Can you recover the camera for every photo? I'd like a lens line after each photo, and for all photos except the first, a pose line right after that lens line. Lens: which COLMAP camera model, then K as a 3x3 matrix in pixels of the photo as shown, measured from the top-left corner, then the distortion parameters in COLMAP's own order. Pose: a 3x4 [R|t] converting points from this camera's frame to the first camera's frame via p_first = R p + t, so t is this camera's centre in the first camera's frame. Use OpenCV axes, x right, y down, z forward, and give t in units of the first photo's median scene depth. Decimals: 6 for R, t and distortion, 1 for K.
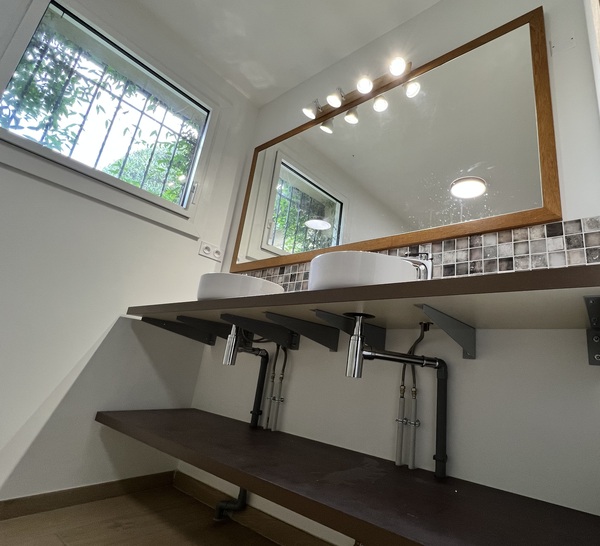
lens RADIAL K [[325.9, 0, 366.3], [0, 325.9, 274.6], [0, 0, 1]] dist [-0.001046, 0.001565]
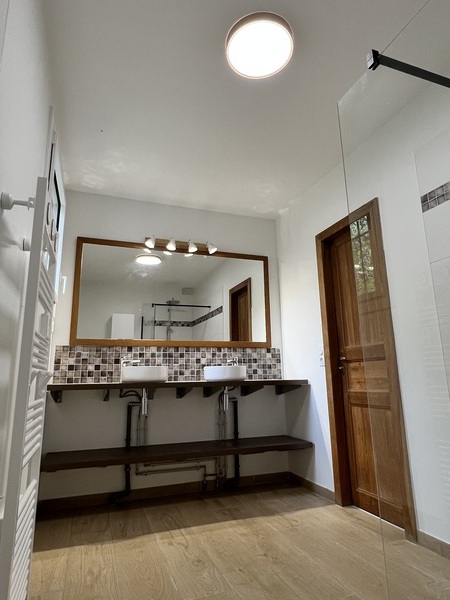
lens RADIAL K [[368.2, 0, 223.1], [0, 368.2, 296.5], [0, 0, 1]] dist [0.003412, -0.002873]
pose [[0.584908, 0.078506, 0.807291, -1.489550], [-0.164898, 0.986029, 0.023586, -0.389160], [-0.794160, -0.146916, 0.589682, -0.361473]]
